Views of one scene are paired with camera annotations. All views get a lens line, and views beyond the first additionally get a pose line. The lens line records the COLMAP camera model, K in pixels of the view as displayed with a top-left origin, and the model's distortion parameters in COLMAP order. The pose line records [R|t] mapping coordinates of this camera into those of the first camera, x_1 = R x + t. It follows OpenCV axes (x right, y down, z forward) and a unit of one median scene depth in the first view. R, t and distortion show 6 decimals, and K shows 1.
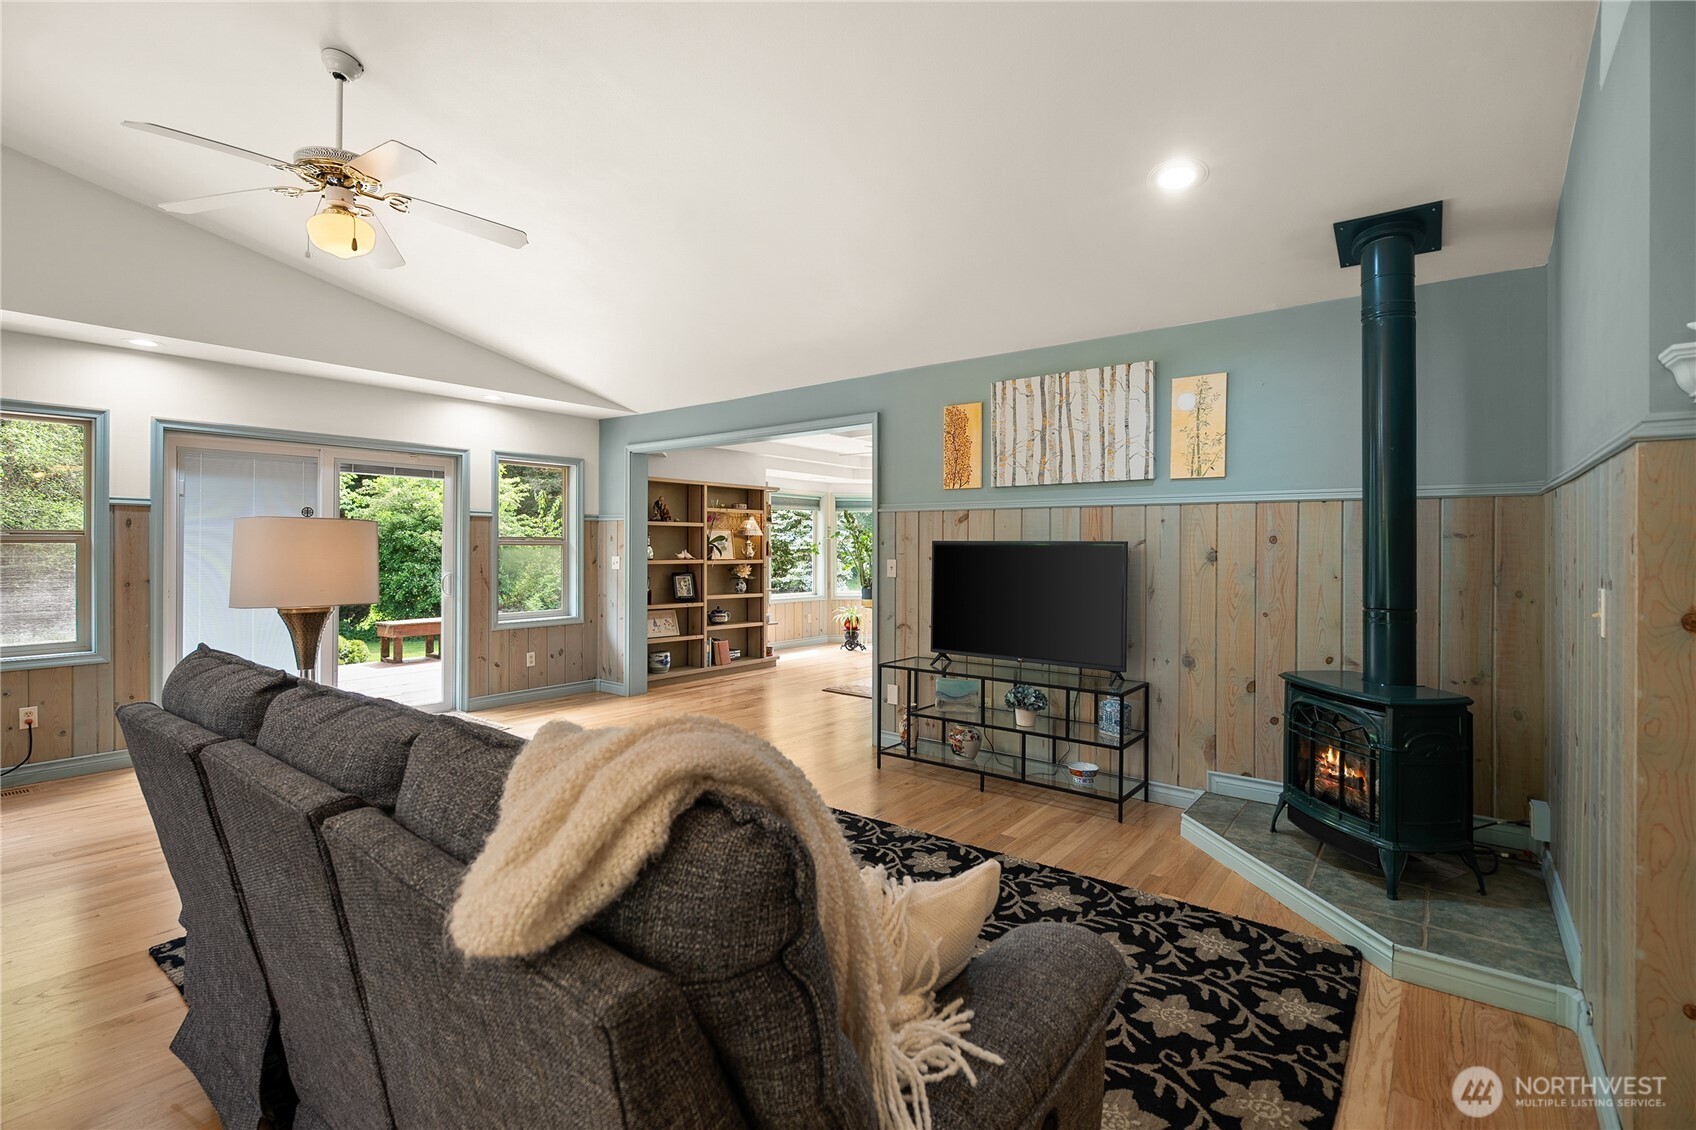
lens RADIAL K [[774.3, 0, 816.7], [0, 774.3, 544.0], [0, 0, 1]] dist [-0.010642, 0.003346]
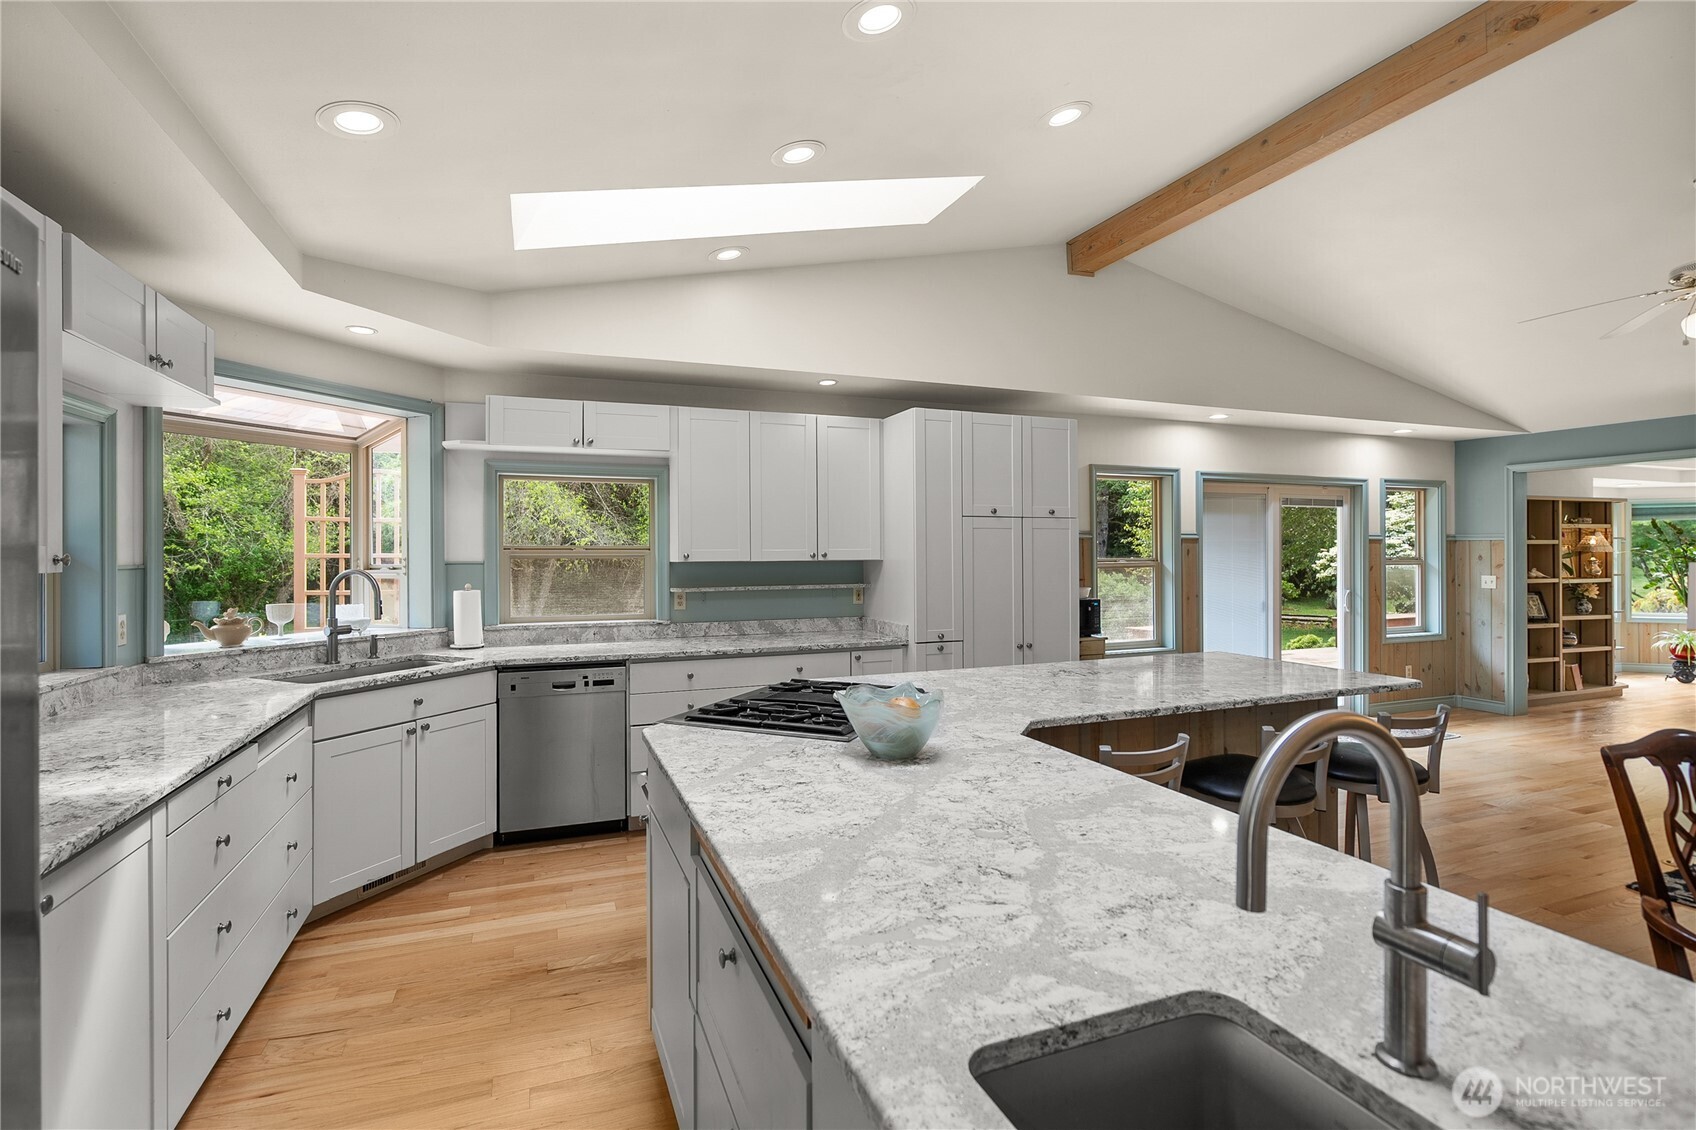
lens RADIAL K [[774.3, 0, 834.3], [0, 774.3, 555.9], [0, 0, 1]] dist [-0.010642, 0.003346]
pose [[0.864728, -0.003022, -0.502232, -0.475944], [0.006594, 0.999964, 0.005338, -0.020188], [0.502198, -0.007928, 0.864716, -0.290666]]
